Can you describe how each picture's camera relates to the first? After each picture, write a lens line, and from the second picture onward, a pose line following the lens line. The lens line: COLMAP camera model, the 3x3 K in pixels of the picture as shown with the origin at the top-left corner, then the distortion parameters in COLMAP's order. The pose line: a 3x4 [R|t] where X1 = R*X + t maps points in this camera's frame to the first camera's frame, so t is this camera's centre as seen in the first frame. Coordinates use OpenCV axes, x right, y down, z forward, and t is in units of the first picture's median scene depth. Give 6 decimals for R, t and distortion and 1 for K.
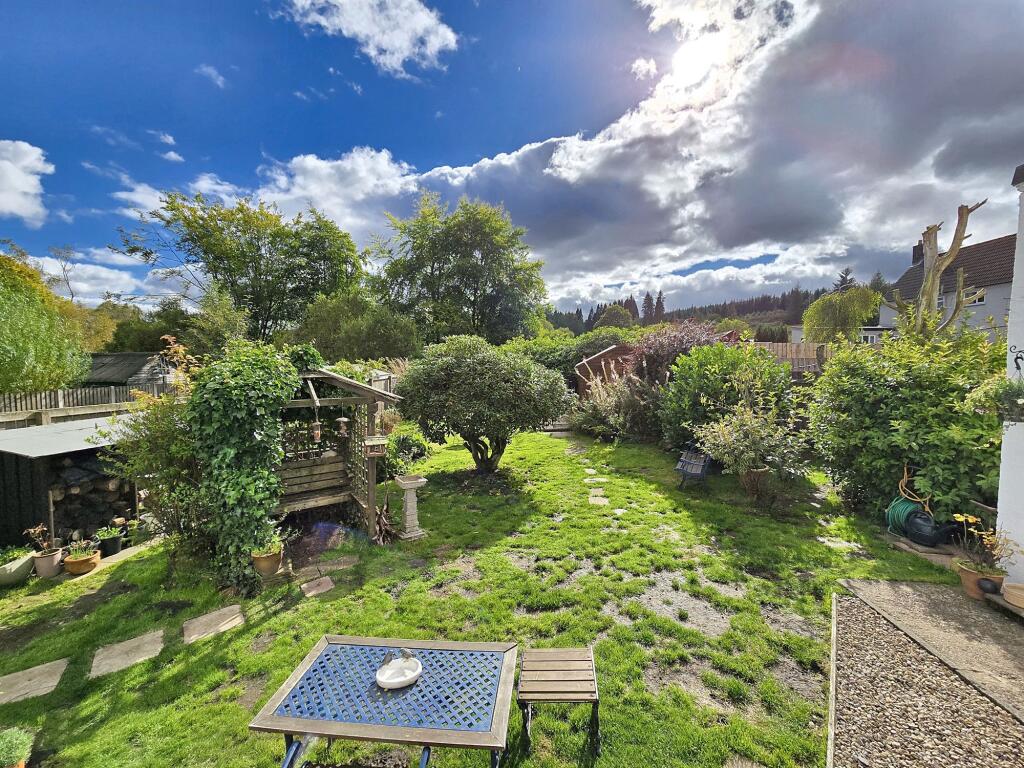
lens RADIAL K [[418.2, 0, 507.7], [0, 418.2, 379.2], [0, 0, 1]] dist [-0.005256, 0.000195]
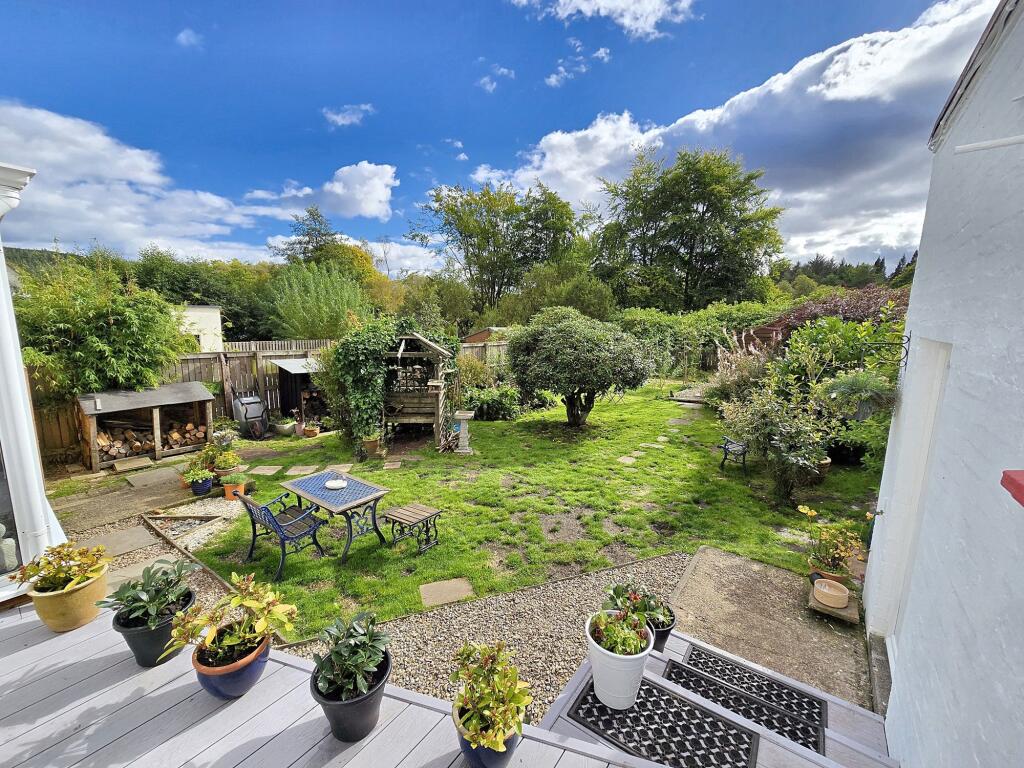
lens RADIAL K [[418.2, 0, 510.1], [0, 418.2, 380.9], [0, 0, 1]] dist [-0.005256, 0.000195]
pose [[0.851822, 0.094173, -0.515296, 0.636815], [-0.044823, 0.993203, 0.107417, -0.029851], [0.521910, -0.068403, 0.850254, -0.119751]]
